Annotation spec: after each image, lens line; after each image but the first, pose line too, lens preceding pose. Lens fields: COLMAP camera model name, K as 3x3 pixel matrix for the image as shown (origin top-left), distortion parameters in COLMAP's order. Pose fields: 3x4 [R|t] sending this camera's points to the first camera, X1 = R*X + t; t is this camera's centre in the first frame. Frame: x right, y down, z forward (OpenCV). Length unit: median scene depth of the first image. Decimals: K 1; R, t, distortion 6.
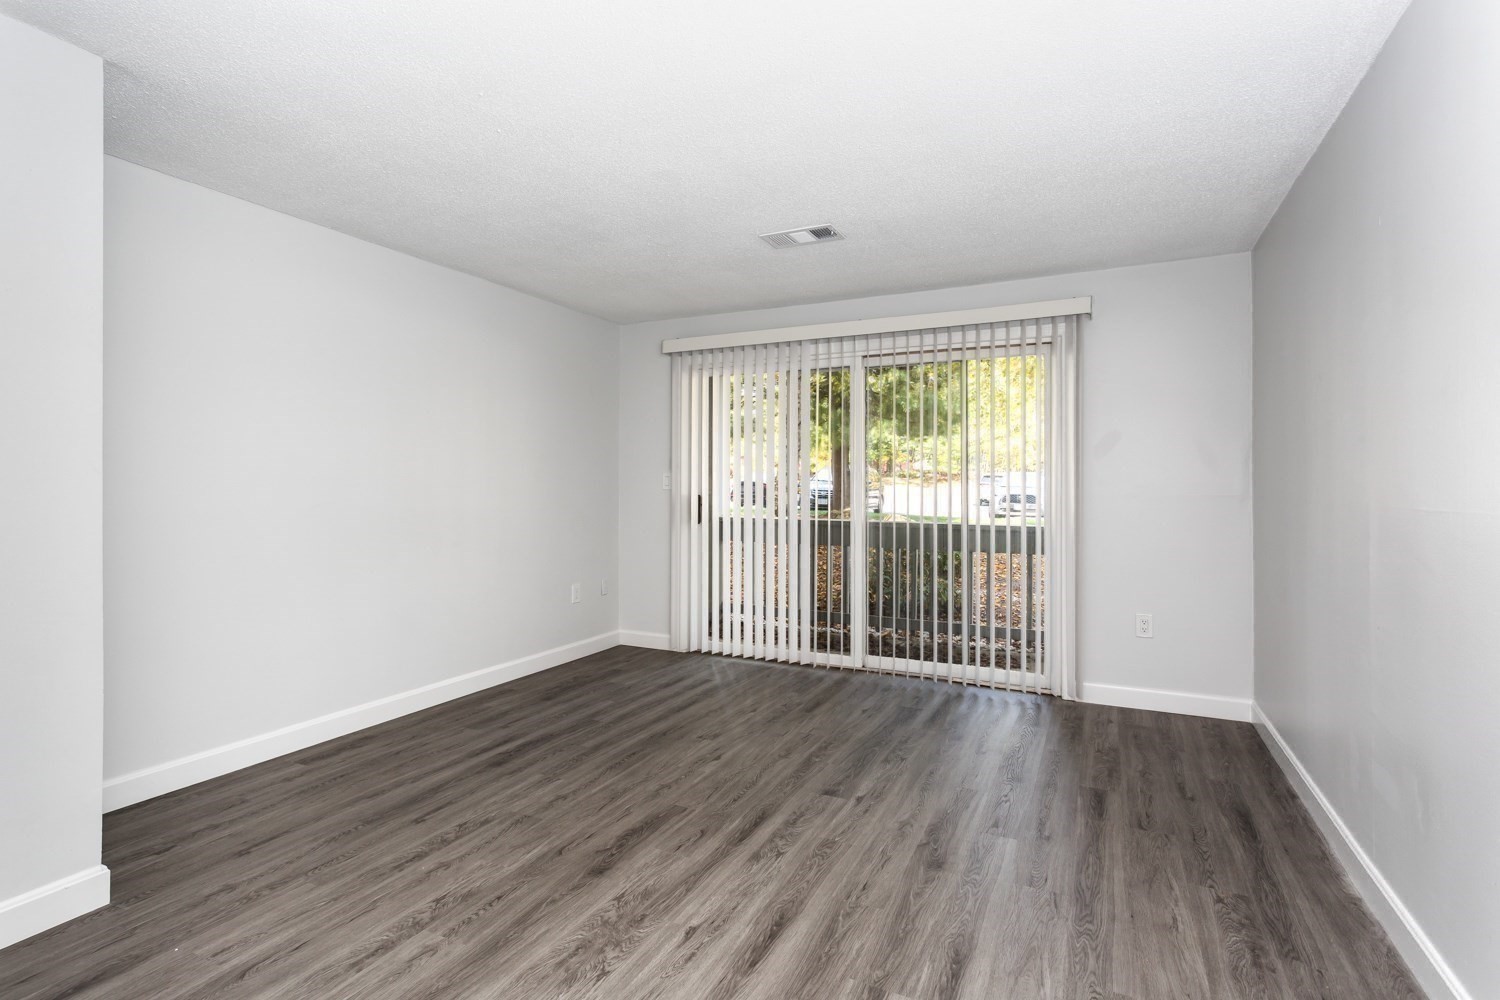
lens RADIAL K [[724.1, 0, 743.3], [0, 724.1, 492.9], [0, 0, 1]] dist [0.001553, 0.000767]
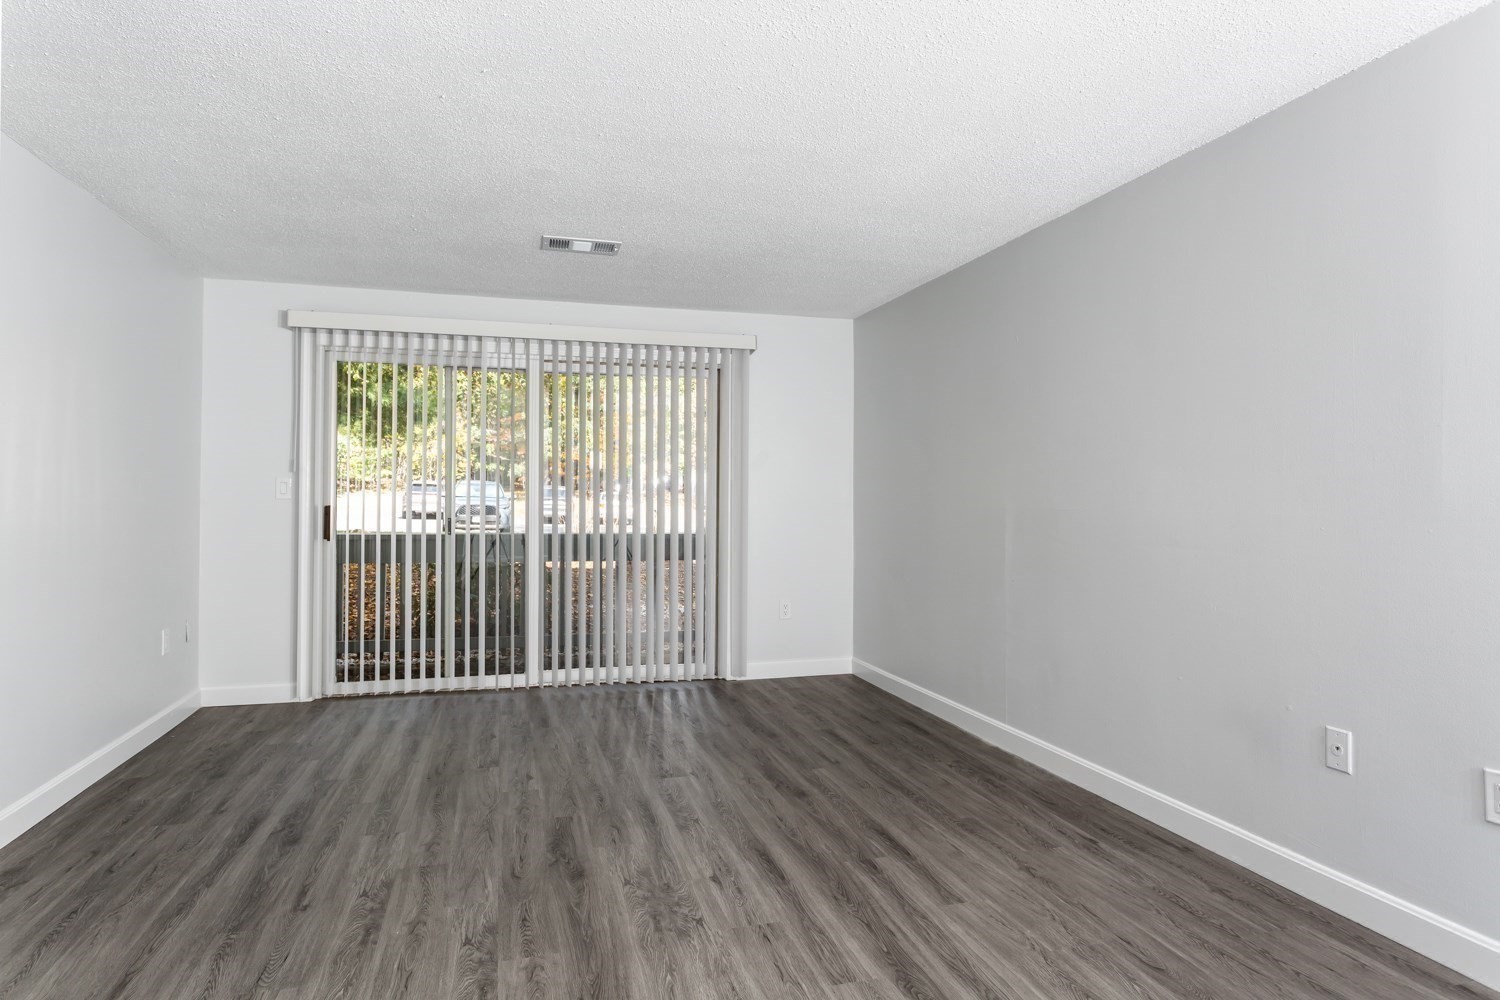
lens RADIAL K [[837.8, 0, 750.0], [0, 837.8, 500.0], [0, 0, 1]] dist [-0.030895, 0.018179]
pose [[0.740612, -0.000406, 0.671933, -0.661130], [0.003923, 0.999985, -0.003720, 0.004997], [-0.671921, 0.005391, 0.740603, -0.016550]]
